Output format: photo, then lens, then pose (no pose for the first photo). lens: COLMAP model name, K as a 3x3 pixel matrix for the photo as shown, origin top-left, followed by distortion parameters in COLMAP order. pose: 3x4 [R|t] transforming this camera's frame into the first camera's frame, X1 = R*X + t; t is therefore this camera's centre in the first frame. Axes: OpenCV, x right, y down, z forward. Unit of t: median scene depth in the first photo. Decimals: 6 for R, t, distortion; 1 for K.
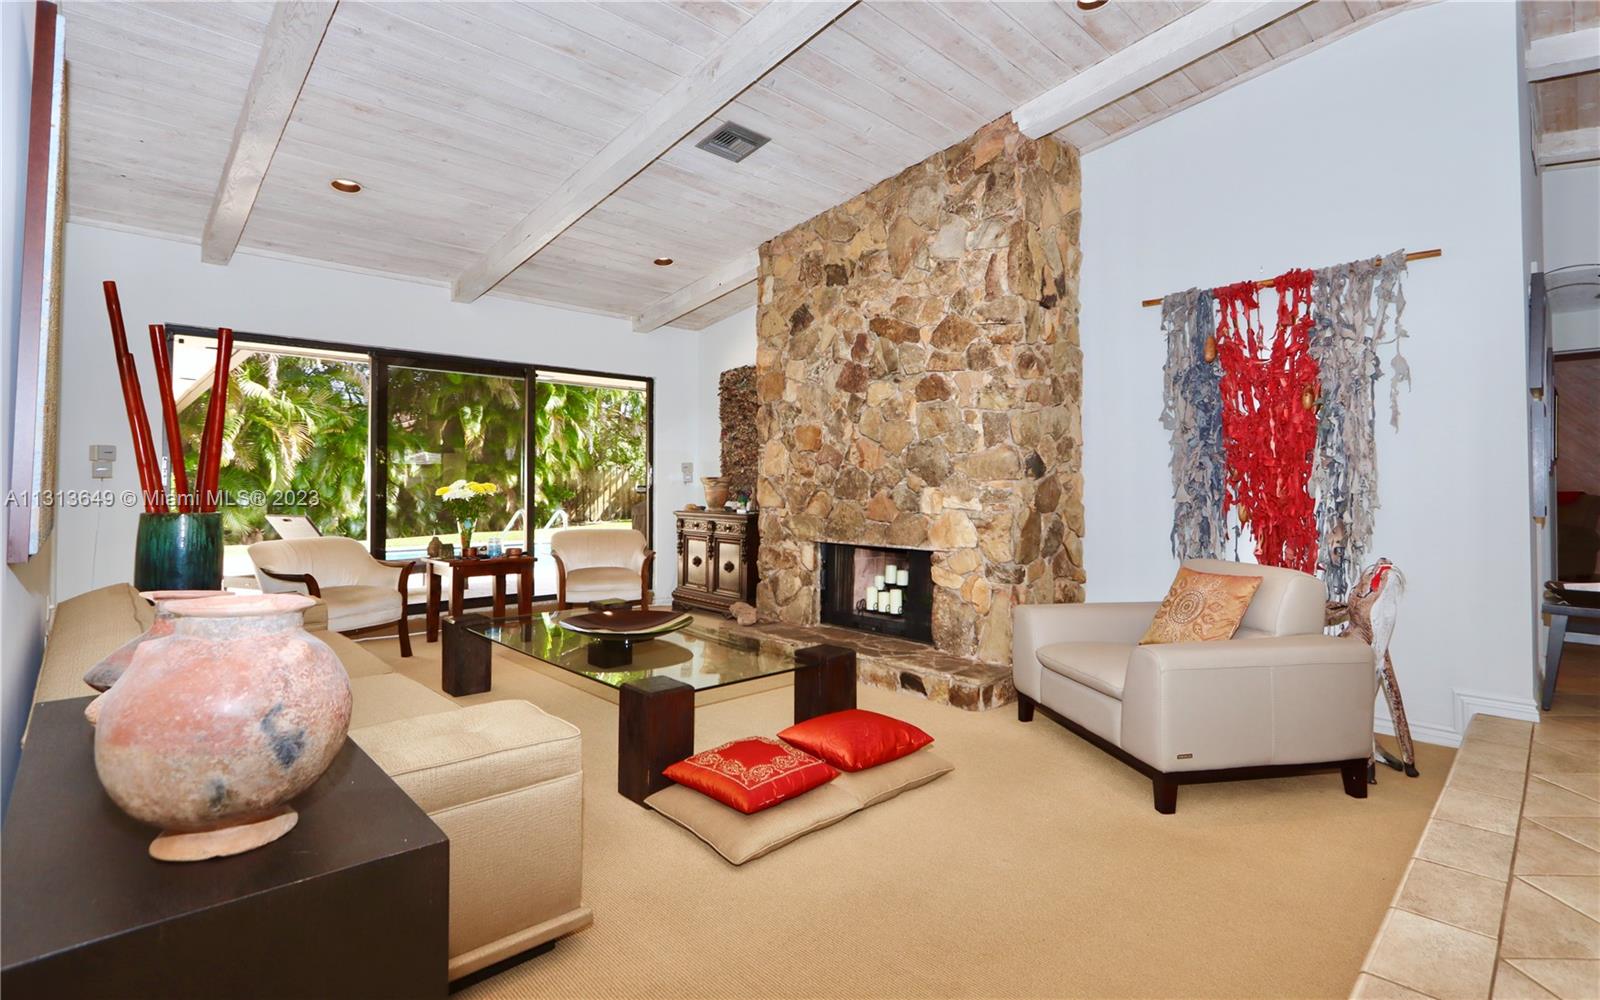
lens RADIAL K [[737.0, 0, 774.8], [0, 737.0, 465.2], [0, 0, 1]] dist [-0.012136, 0.000456]
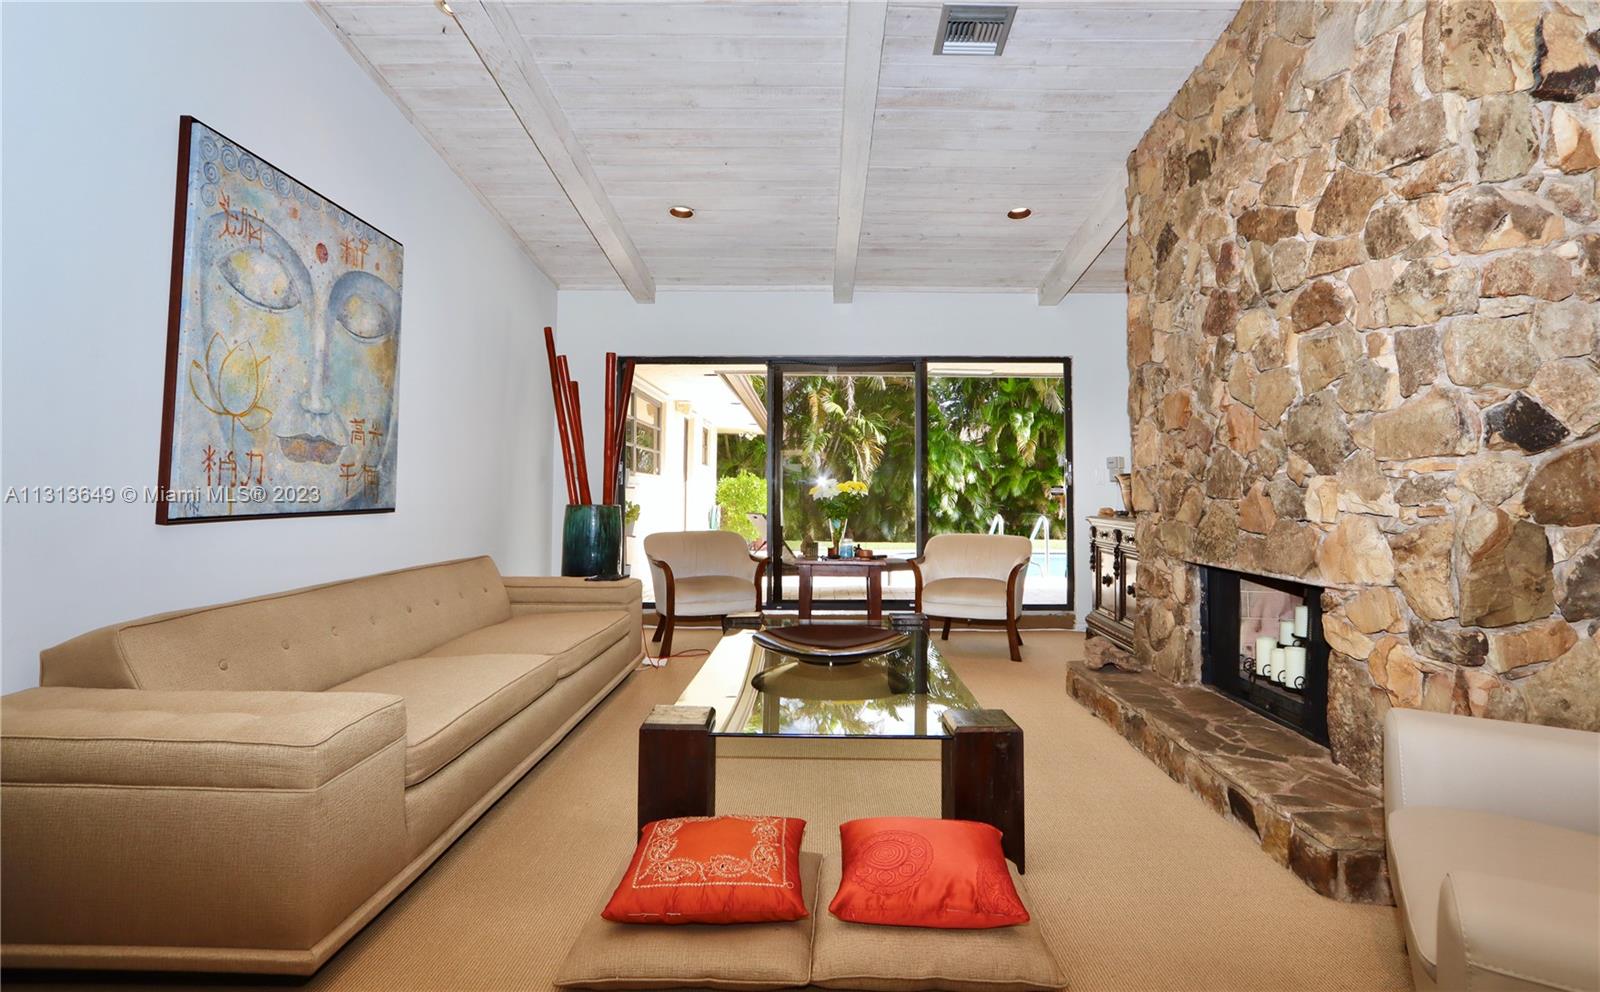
lens RADIAL K [[745.6, 0, 827.2], [0, 745.6, 452.0], [0, 0, 1]] dist [-0.002253, -0.000846]
pose [[0.743212, -0.036274, -0.668072, 0.306377], [0.016028, 0.999208, -0.036423, 0.025387], [0.668864, 0.016363, 0.743204, 0.297239]]
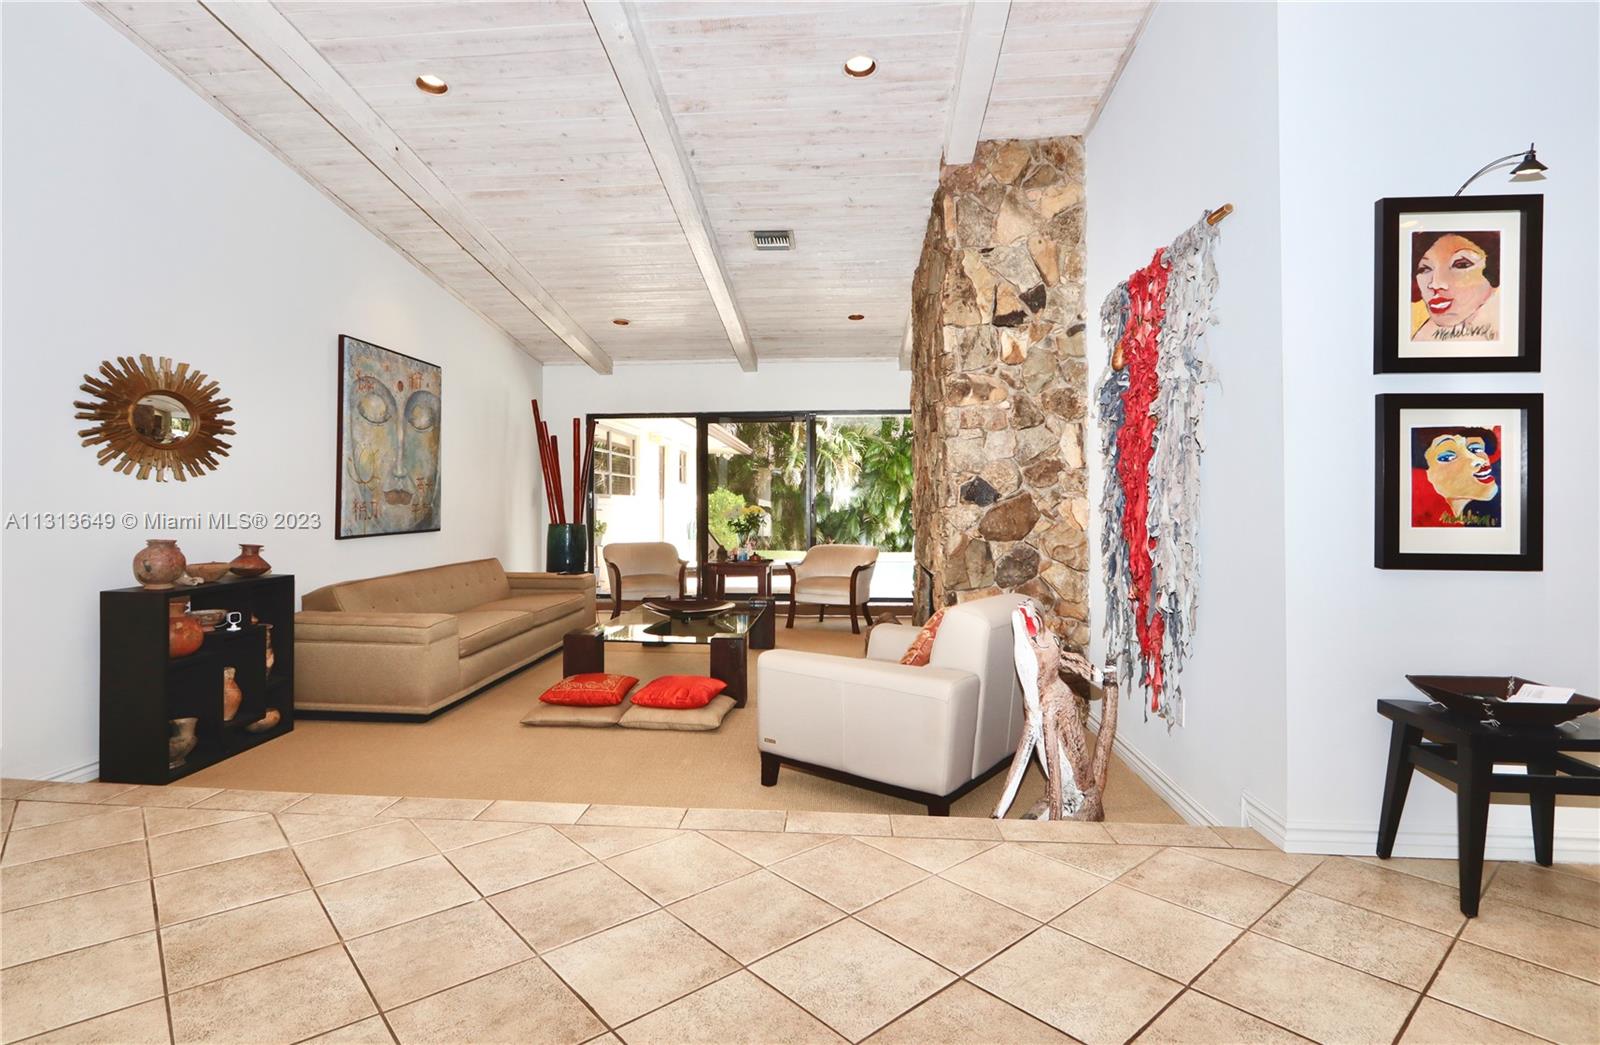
lens RADIAL K [[780.9, 0, 774.2], [0, 780.9, 490.7], [0, 0, 1]] dist [-0.001958, -0.000030]
pose [[0.678705, -0.012426, -0.734306, 0.846422], [0.021263, 0.999770, 0.002734, -0.009661], [0.734103, -0.017469, 0.678813, 0.076988]]
